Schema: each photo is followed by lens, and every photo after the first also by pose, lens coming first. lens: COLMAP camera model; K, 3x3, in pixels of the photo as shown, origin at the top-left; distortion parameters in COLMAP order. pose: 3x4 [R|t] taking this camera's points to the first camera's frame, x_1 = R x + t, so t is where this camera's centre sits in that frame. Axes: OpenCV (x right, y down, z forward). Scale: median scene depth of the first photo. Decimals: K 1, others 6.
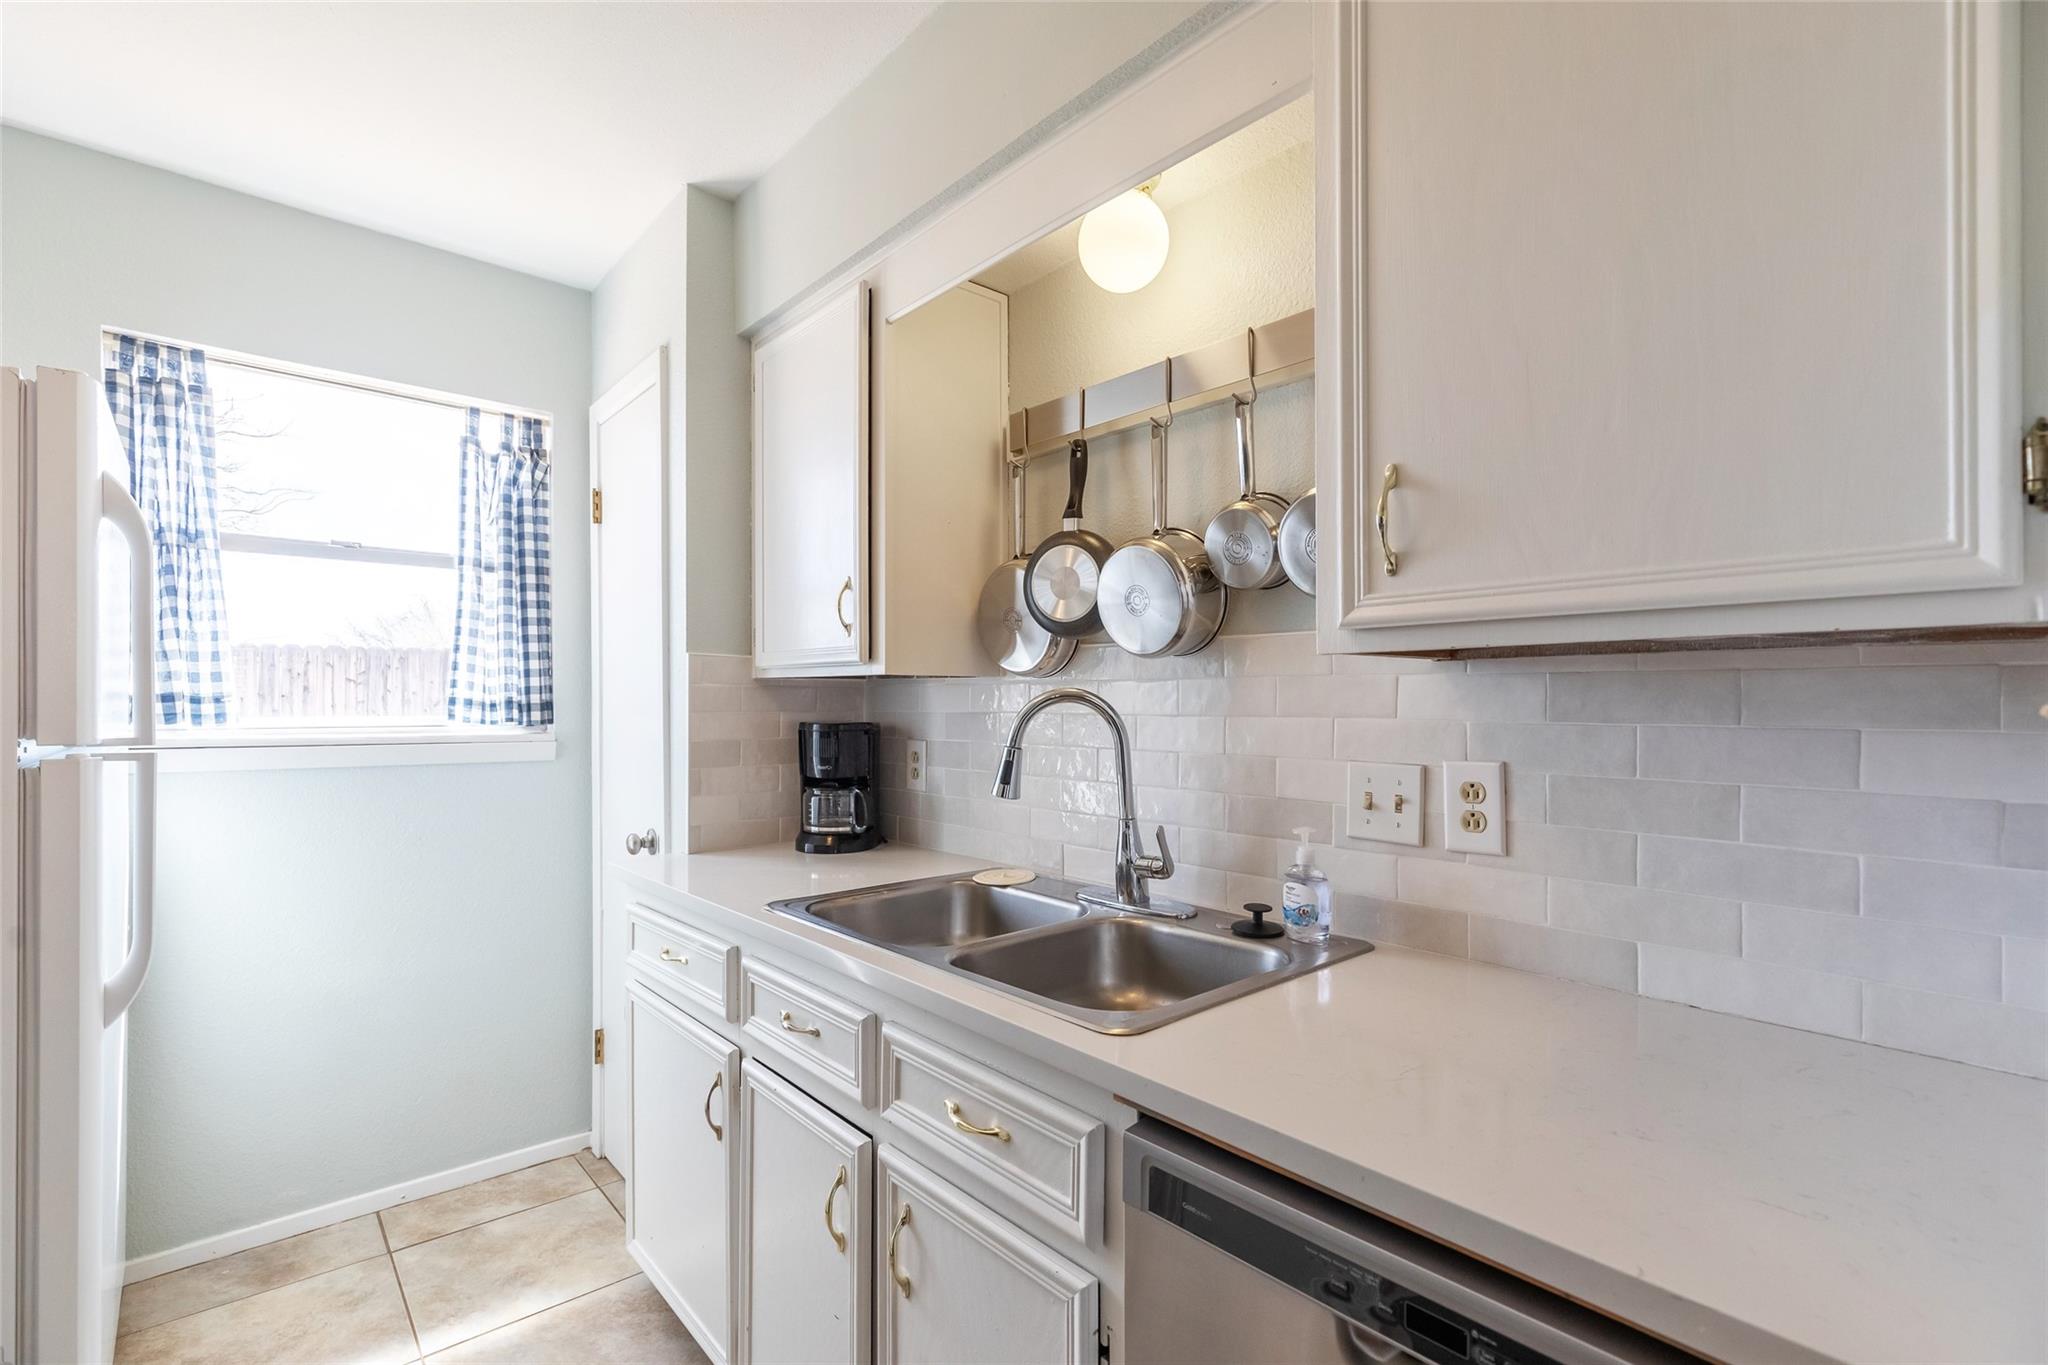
lens RADIAL K [[935.0, 0, 1024.7], [0, 935.0, 690.7], [0, 0, 1]] dist [-0.000002, 0.000000]
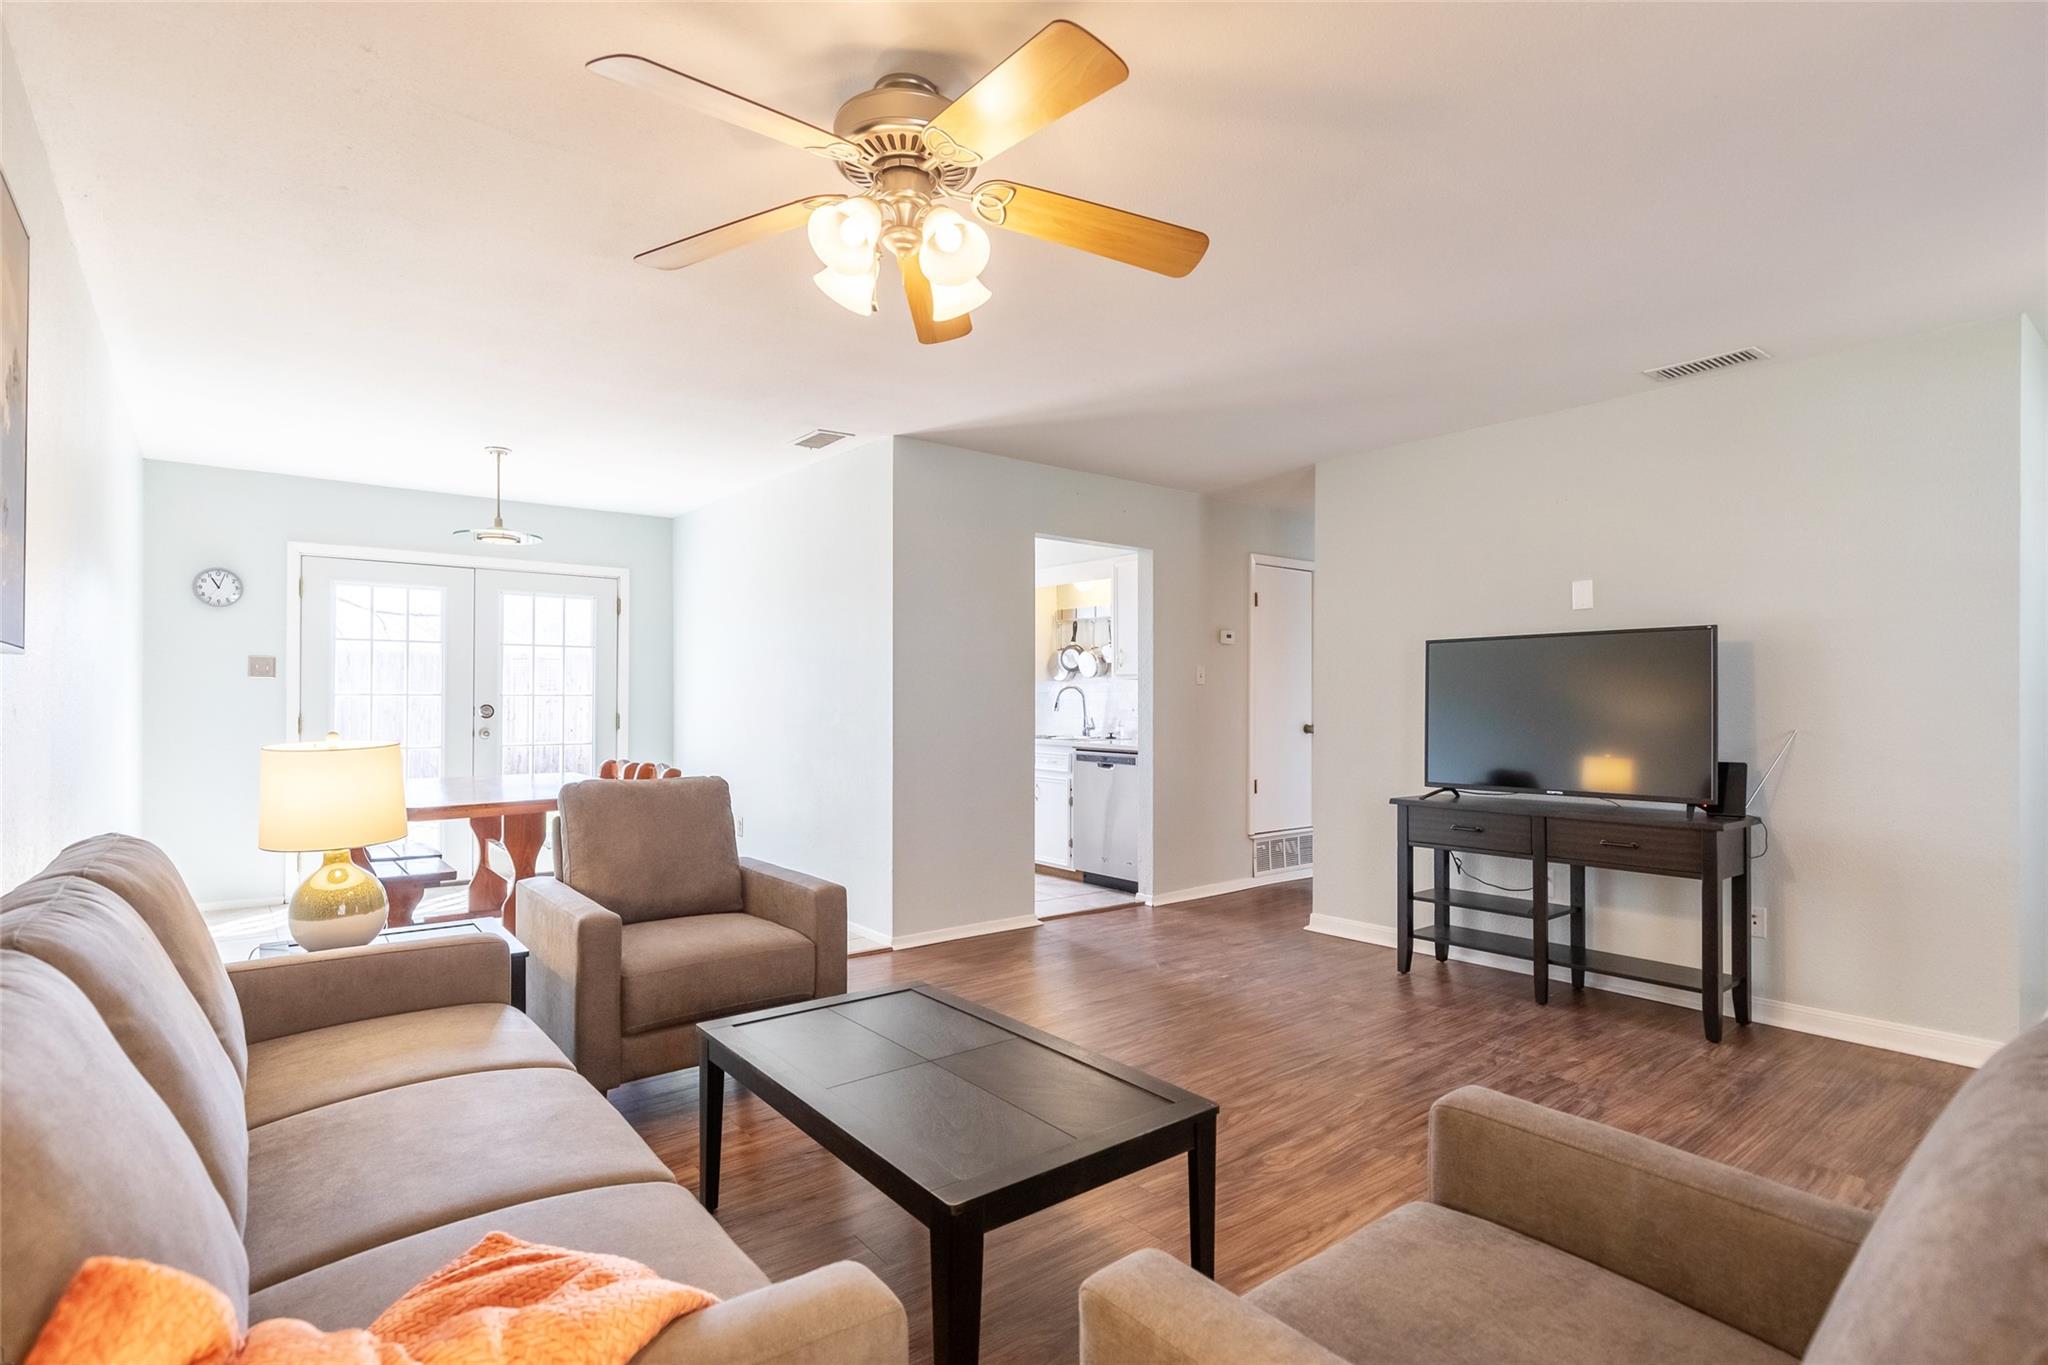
lens RADIAL K [[1029.9, 0, 1013.9], [0, 1029.9, 687.4], [0, 0, 1]] dist [-0.003317, -0.000095]
pose [[0.998365, 0.007676, -0.056641, 0.049805], [-0.007663, 0.999971, 0.000450, 0.007543], [0.056643, -0.000015, 0.998395, -3.386813]]
